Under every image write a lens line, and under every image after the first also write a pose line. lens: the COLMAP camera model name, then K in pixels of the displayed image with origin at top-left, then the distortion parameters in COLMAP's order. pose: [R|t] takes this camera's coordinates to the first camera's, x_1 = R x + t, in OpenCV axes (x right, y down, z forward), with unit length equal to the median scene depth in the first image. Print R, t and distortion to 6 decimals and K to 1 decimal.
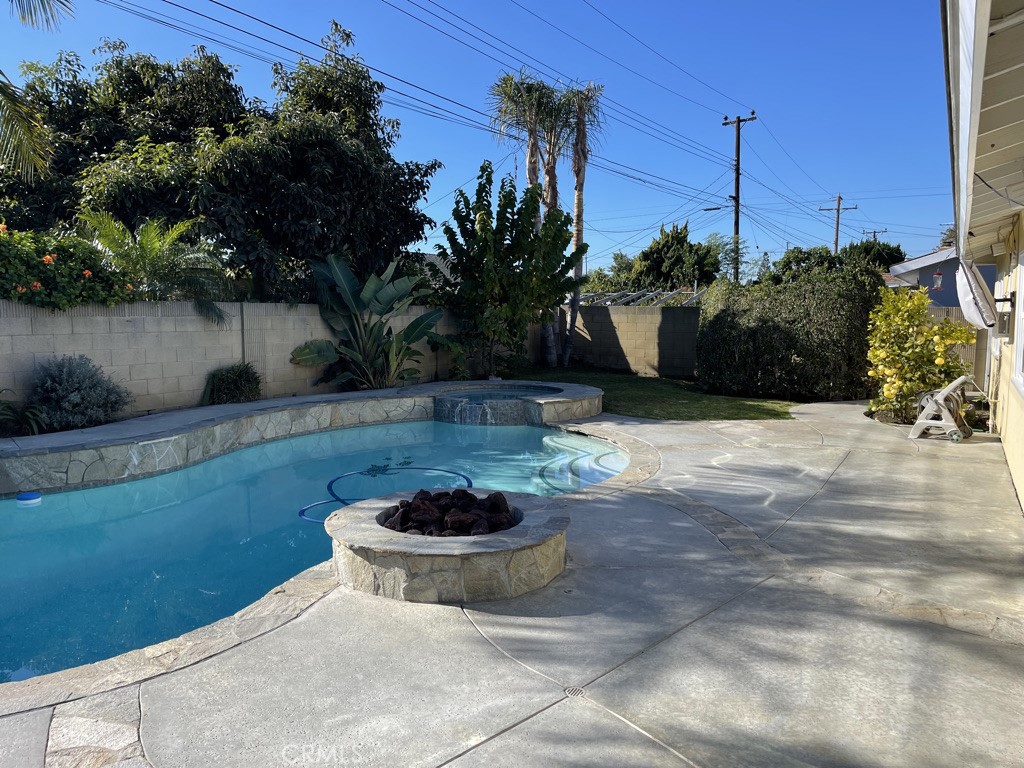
lens RADIAL K [[778.0, 0, 511.3], [0, 778.0, 382.4], [0, 0, 1]] dist [0.076858, -0.100528]
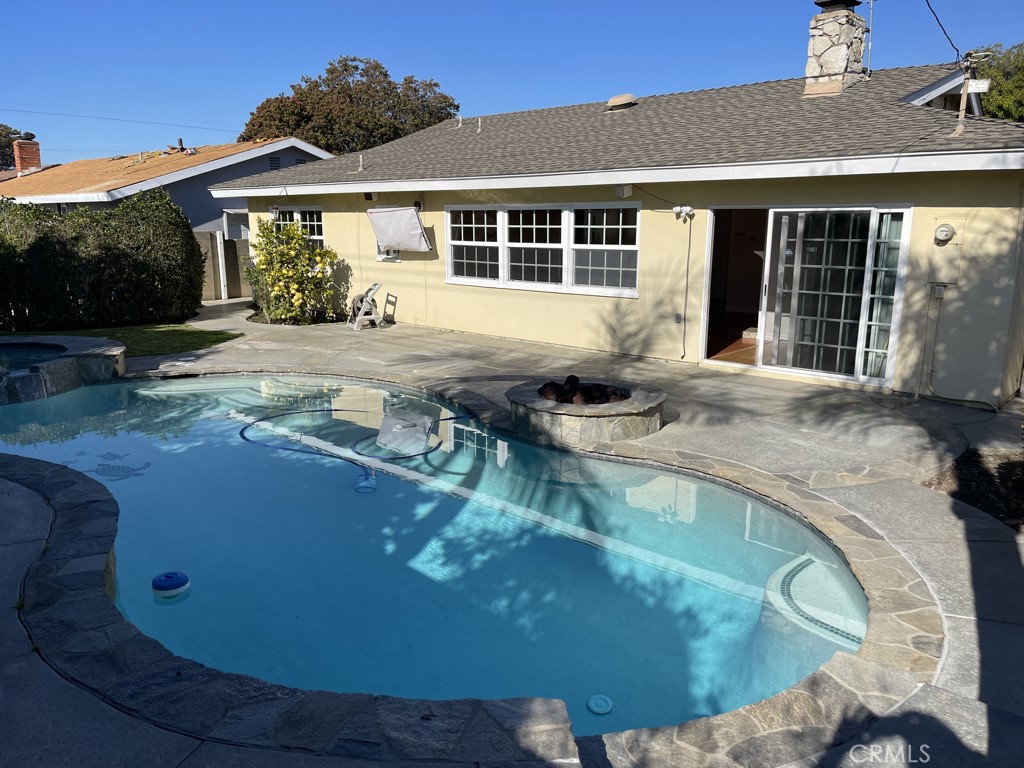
lens RADIAL K [[778.0, 0, 511.6], [0, 778.0, 392.8], [0, 0, 1]] dist [0.076858, -0.100528]
pose [[0.232188, -0.214747, 0.948669, -0.787859], [0.093122, 0.975751, 0.198086, -0.073146], [-0.968203, 0.042349, 0.246556, 0.388228]]
